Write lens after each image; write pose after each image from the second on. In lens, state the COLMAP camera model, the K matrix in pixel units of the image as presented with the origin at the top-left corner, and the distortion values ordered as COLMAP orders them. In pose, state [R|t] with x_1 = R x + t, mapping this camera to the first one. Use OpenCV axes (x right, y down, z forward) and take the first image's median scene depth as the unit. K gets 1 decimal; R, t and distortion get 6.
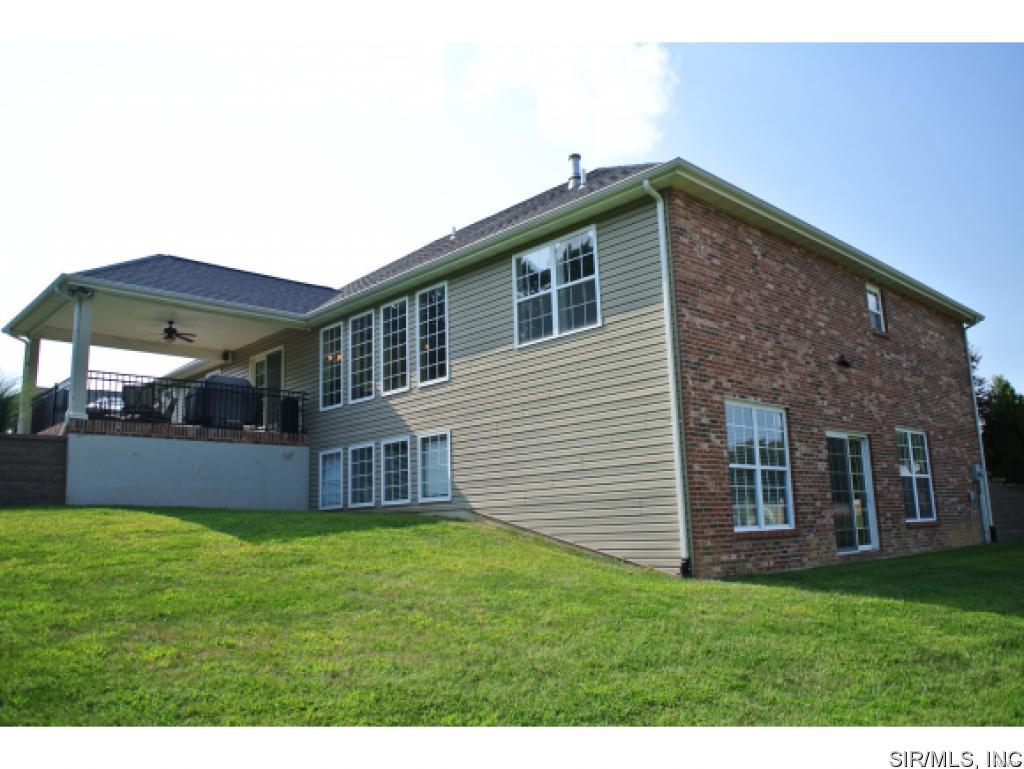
lens RADIAL K [[809.3, 0, 513.3], [0, 809.3, 377.7], [0, 0, 1]] dist [-0.040673, 0.010699]
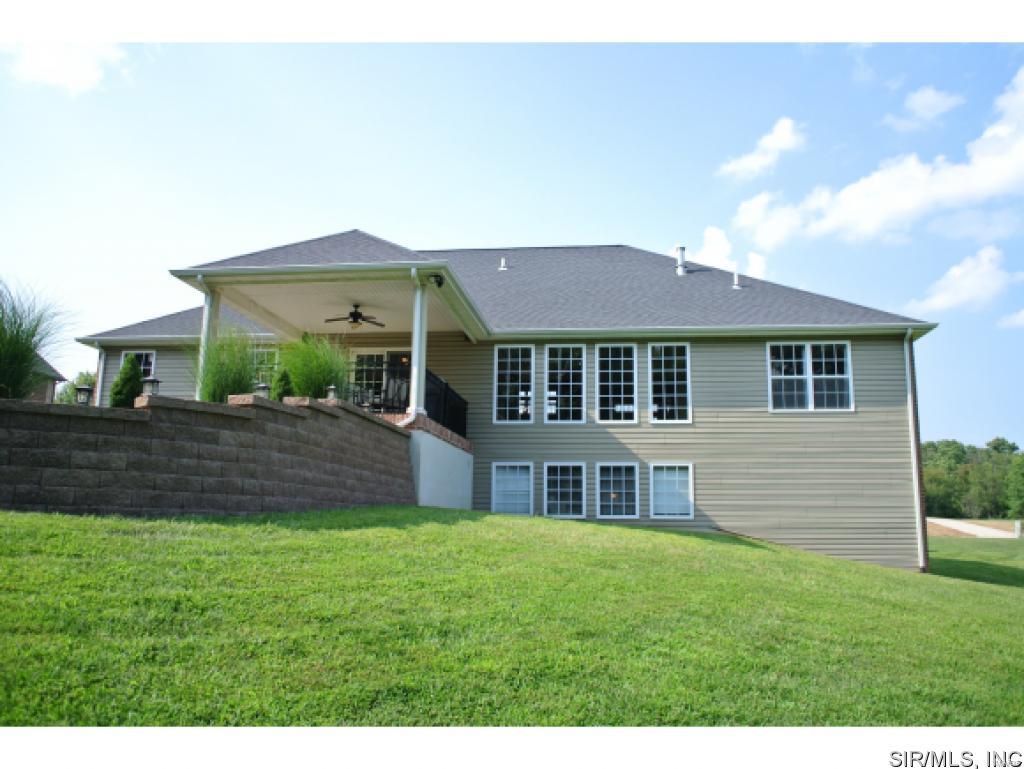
lens RADIAL K [[809.3, 0, 512.7], [0, 809.3, 390.8], [0, 0, 1]] dist [-0.040673, 0.010699]
pose [[0.754148, 0.143331, 0.640873, -1.071808], [-0.154338, 0.987241, -0.039178, 0.043845], [-0.638311, -0.069365, 0.766647, 0.211329]]
